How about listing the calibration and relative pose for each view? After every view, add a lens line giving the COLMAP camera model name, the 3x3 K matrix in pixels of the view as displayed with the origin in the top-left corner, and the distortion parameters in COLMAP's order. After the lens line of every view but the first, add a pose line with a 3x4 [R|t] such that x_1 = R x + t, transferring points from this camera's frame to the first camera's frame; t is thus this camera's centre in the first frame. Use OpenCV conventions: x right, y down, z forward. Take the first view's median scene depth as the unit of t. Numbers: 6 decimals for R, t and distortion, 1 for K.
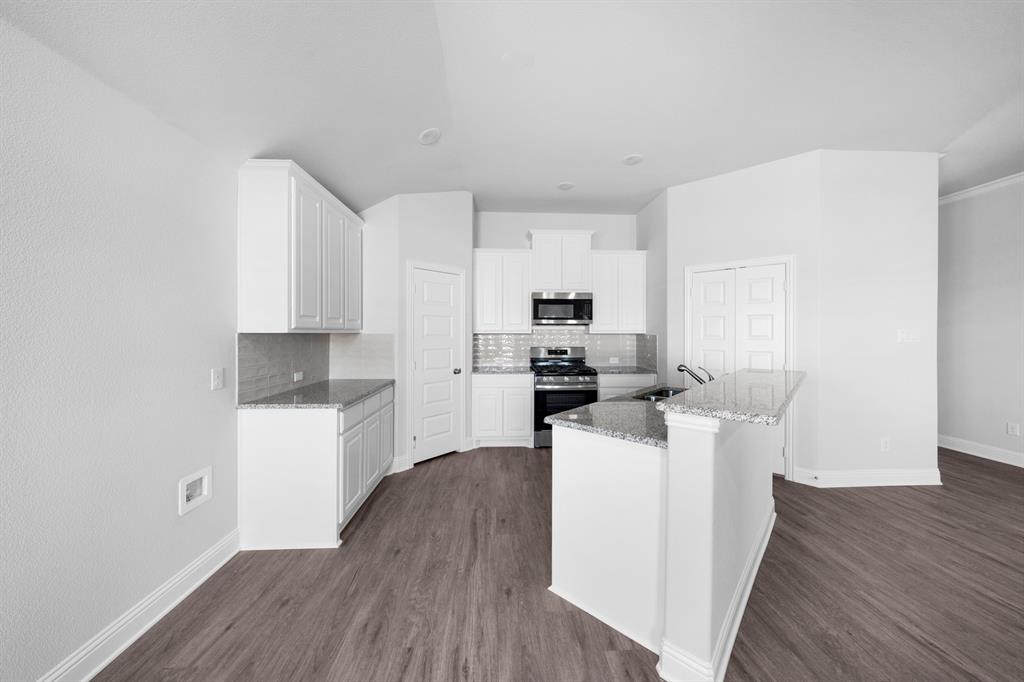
lens RADIAL K [[348.8, 0, 511.5], [0, 348.8, 335.2], [0, 0, 1]] dist [-0.009395, 0.000044]
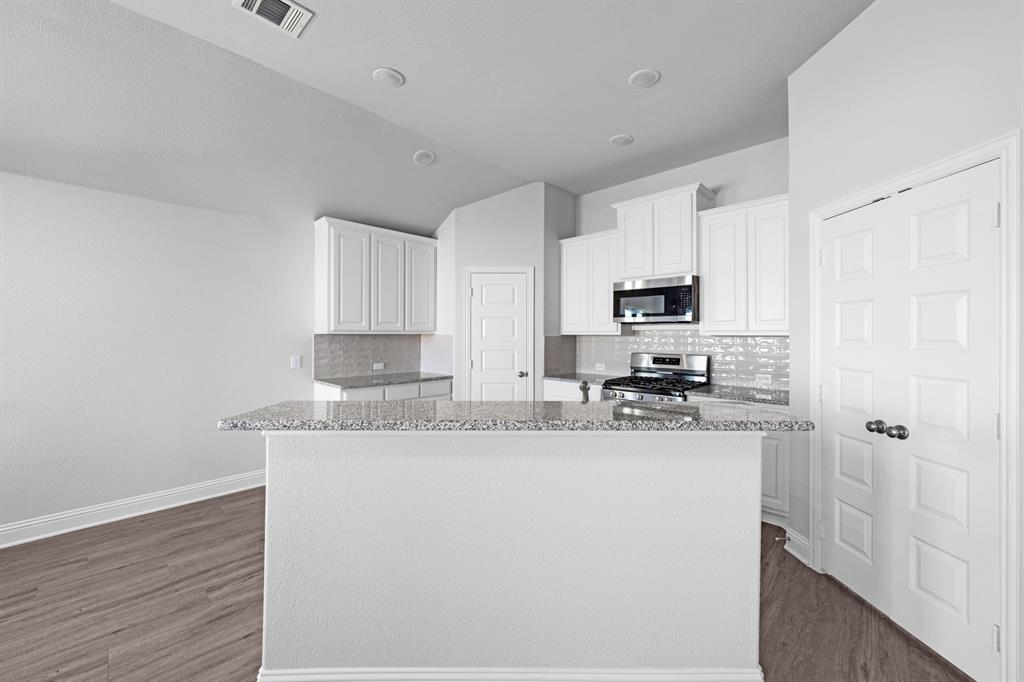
lens RADIAL K [[396.9, 0, 525.3], [0, 396.9, 332.7], [0, 0, 1]] dist [-0.000650, 0.000359]
pose [[0.683468, -0.003489, -0.729972, 0.584633], [-0.006269, 0.999924, -0.010650, 0.000813], [0.729954, 0.011855, 0.683394, 0.236655]]
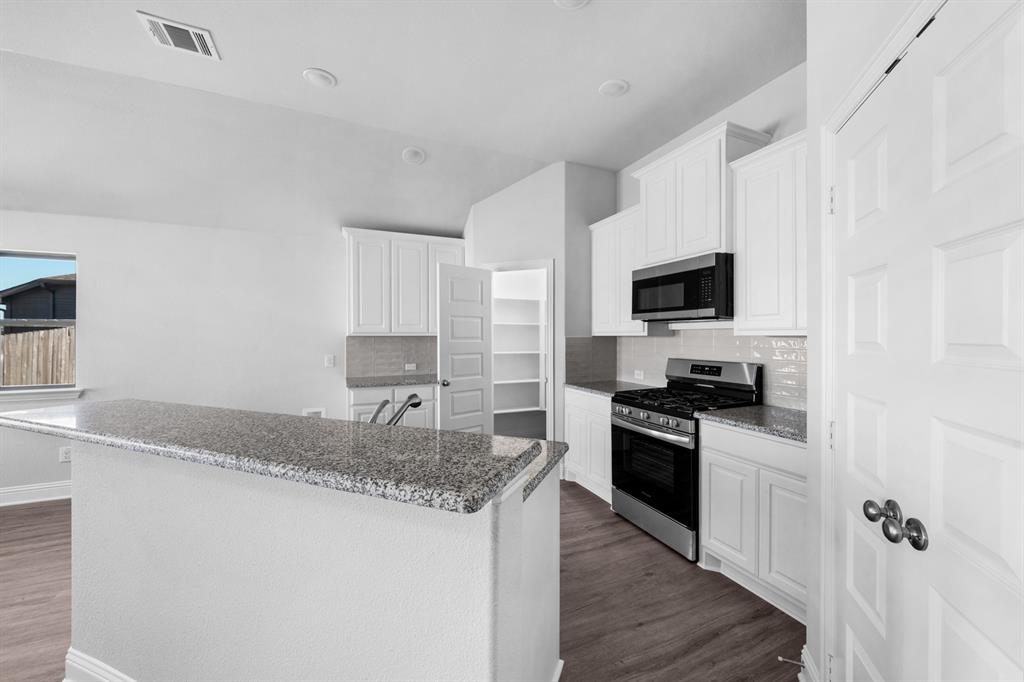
lens RADIAL K [[396.9, 0, 512.7], [0, 396.9, 336.7], [0, 0, 1]] dist [-0.000650, 0.000359]
pose [[0.350998, -0.000505, -0.936376, 0.665657], [-0.004061, 0.999990, -0.002061, -0.000798], [0.936367, 0.004526, 0.350992, 0.541556]]
